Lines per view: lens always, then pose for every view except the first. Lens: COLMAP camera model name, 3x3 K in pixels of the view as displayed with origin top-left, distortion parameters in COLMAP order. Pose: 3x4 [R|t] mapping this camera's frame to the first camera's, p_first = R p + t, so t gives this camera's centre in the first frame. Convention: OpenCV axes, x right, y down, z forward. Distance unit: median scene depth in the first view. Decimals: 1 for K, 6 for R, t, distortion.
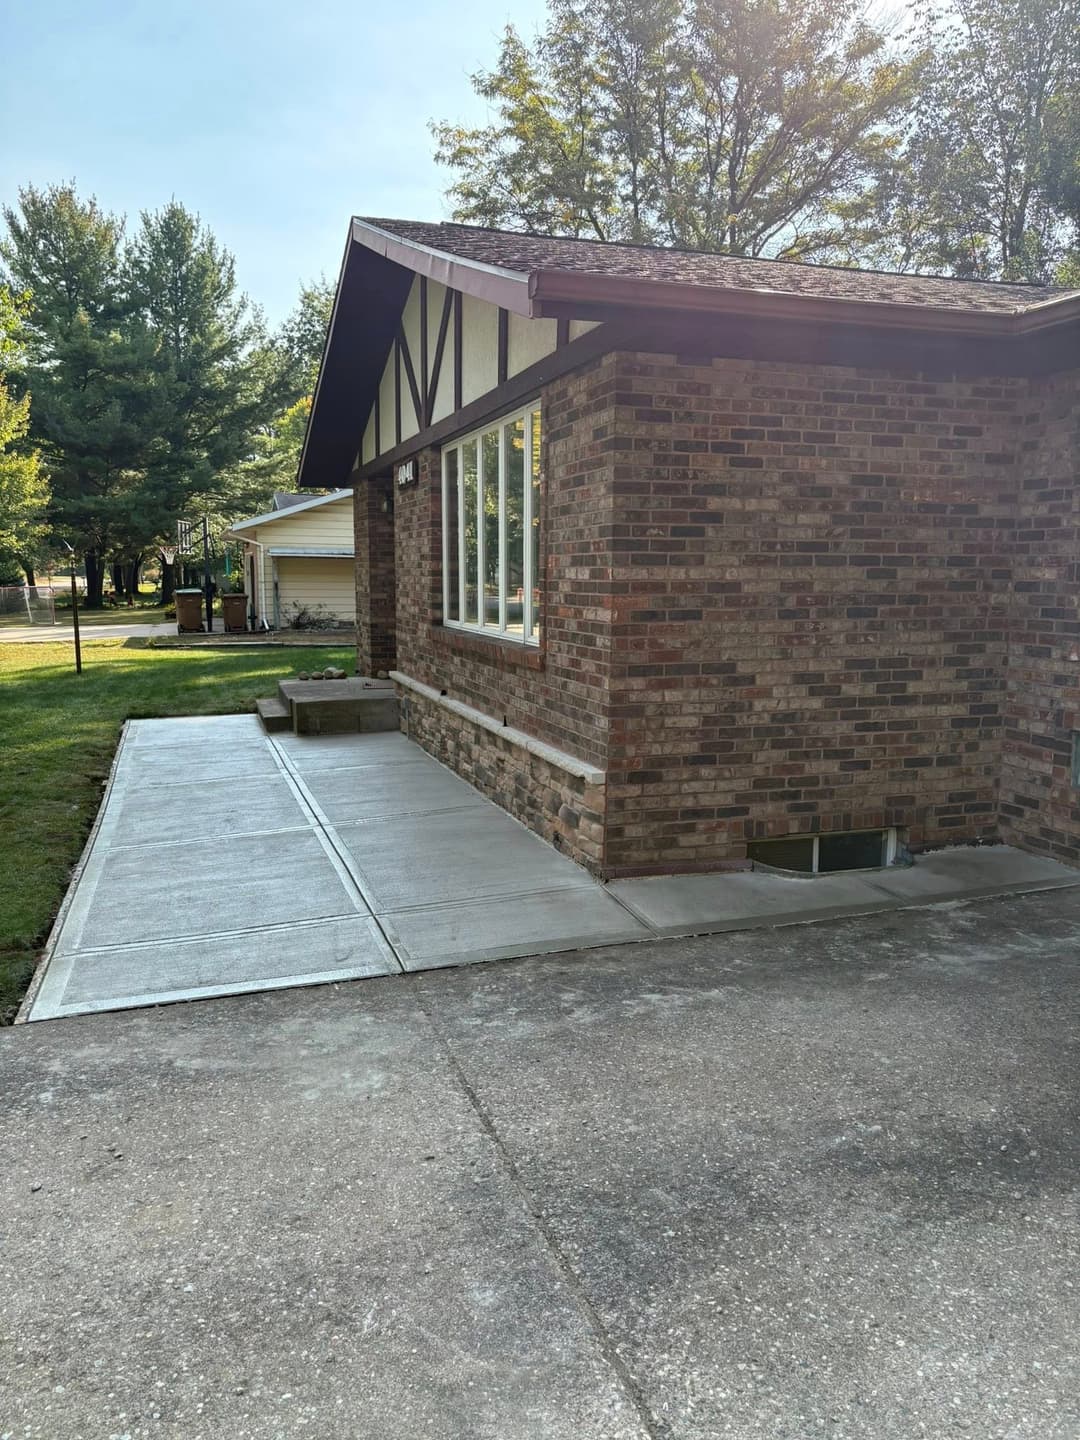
lens RADIAL K [[1079.9, 0, 538.7], [0, 1079.9, 731.6], [0, 0, 1]] dist [0.042113, -0.044233]
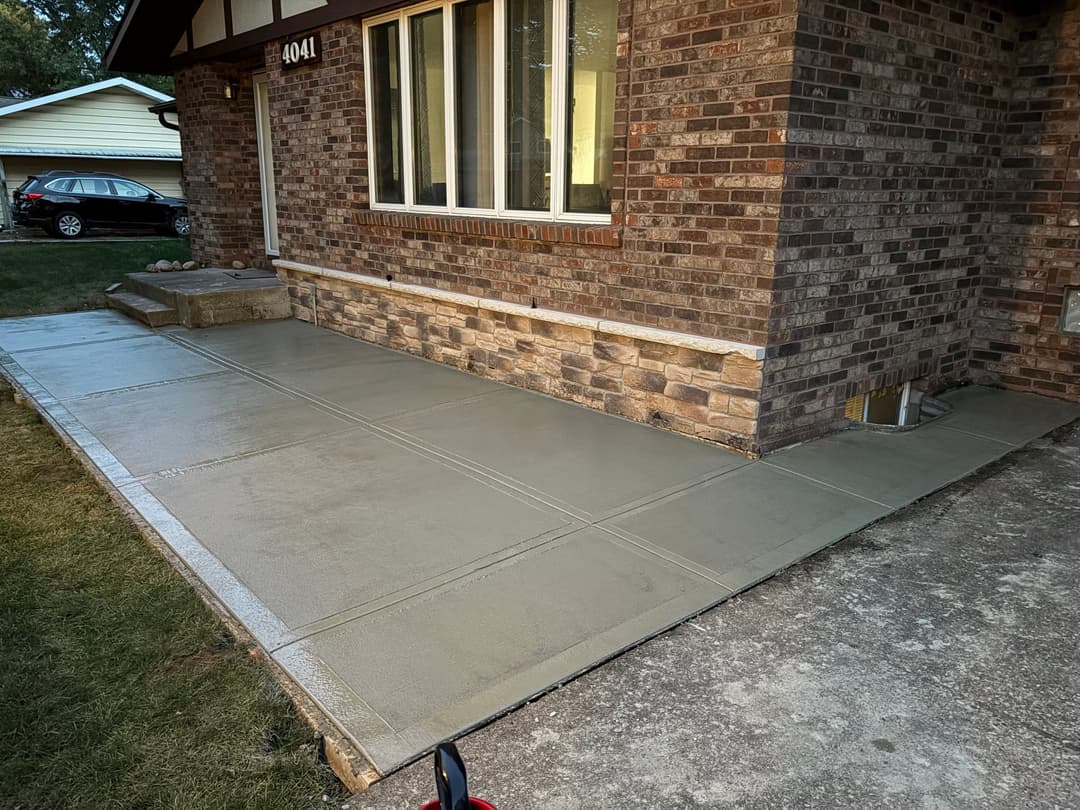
lens RADIAL K [[809.9, 0, 539.0], [0, 809.9, 412.4], [0, 0, 1]] dist [0.042113, -0.044233]
pose [[0.924695, -0.096210, 0.368352, -0.393408], [0.048671, 0.989477, 0.136260, -0.013792], [-0.377585, -0.108071, 0.919647, 0.377434]]
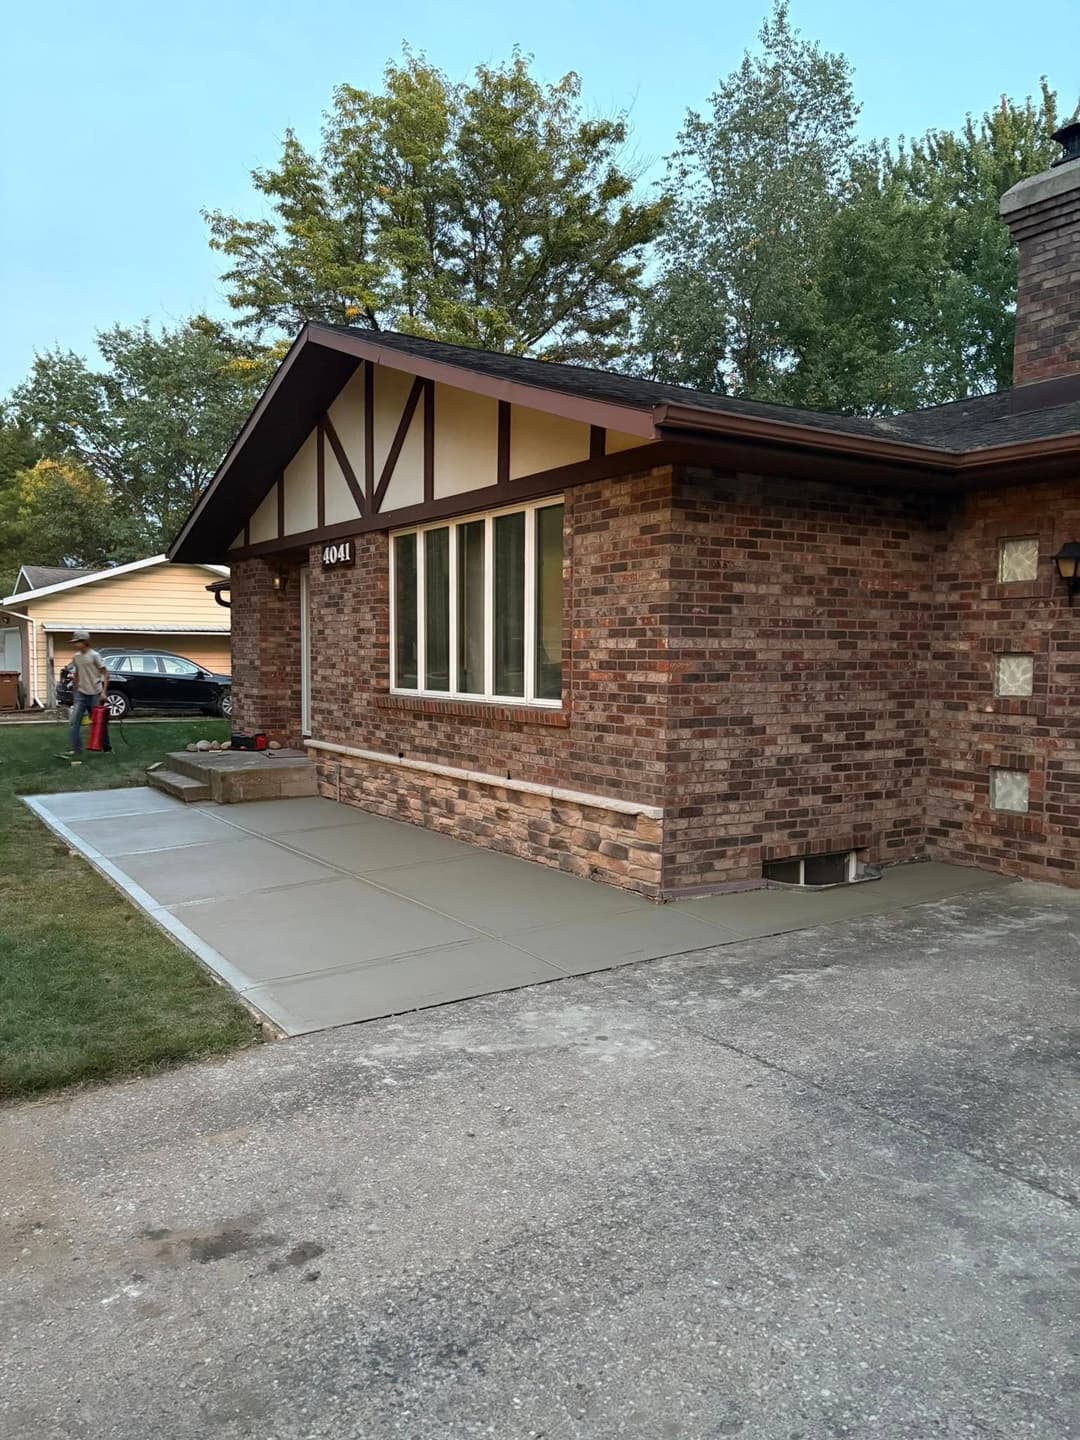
lens RADIAL K [[1079.9, 0, 530.0], [0, 1079.9, 733.2], [0, 0, 1]] dist [0.042113, -0.044233]
pose [[0.968116, -0.016847, 0.249936, -0.365109], [0.034462, 0.997206, -0.066271, 0.027457], [-0.248121, 0.072771, 0.965992, -0.118241]]
